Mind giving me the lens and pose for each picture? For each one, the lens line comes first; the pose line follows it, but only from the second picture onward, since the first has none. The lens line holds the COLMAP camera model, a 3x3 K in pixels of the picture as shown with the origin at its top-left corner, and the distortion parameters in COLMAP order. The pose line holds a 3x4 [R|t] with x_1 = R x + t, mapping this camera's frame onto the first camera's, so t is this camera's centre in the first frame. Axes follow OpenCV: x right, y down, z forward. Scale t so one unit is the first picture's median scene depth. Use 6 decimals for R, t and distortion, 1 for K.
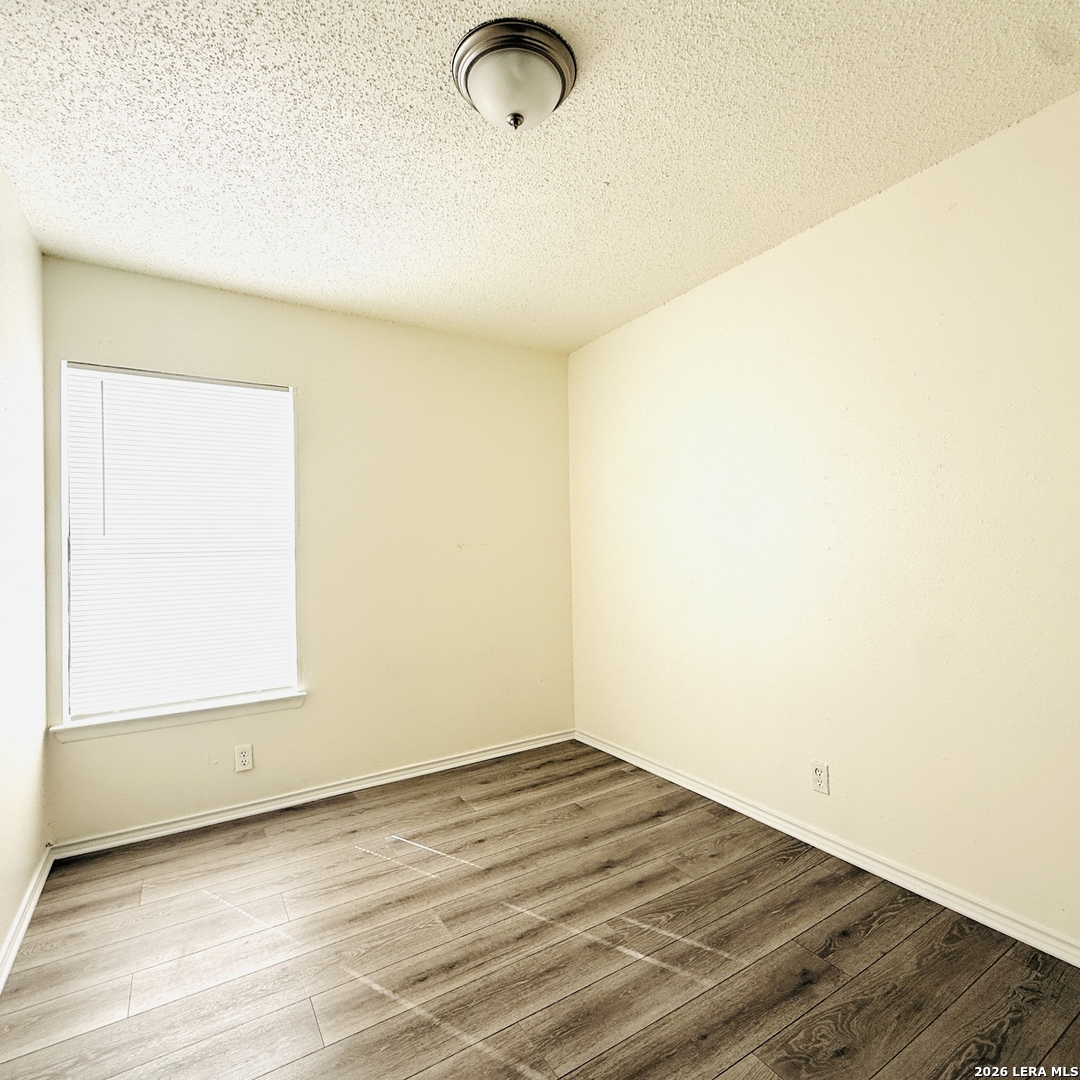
lens RADIAL K [[592.5, 0, 540.0], [0, 592.5, 540.0], [0, 0, 1]] dist [-0.000675, -0.001710]
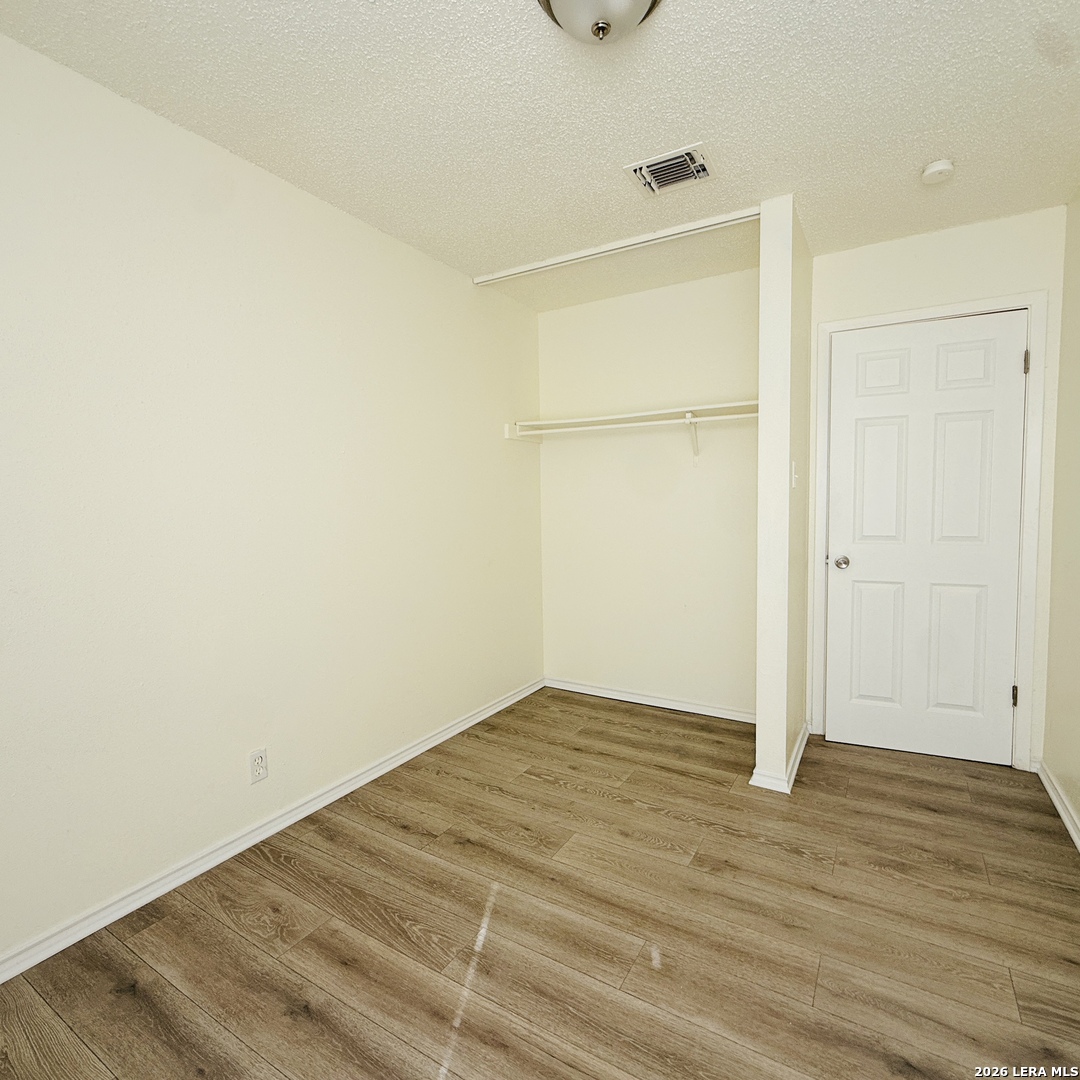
lens RADIAL K [[614.4, 0, 540.0], [0, 614.4, 540.0], [0, 0, 1]] dist [-0.027963, 0.001539]
pose [[-0.479470, -0.029600, 0.877059, -0.670271], [0.024831, 0.998573, 0.047276, 0.019819], [-0.877207, 0.044446, -0.478051, 1.261447]]
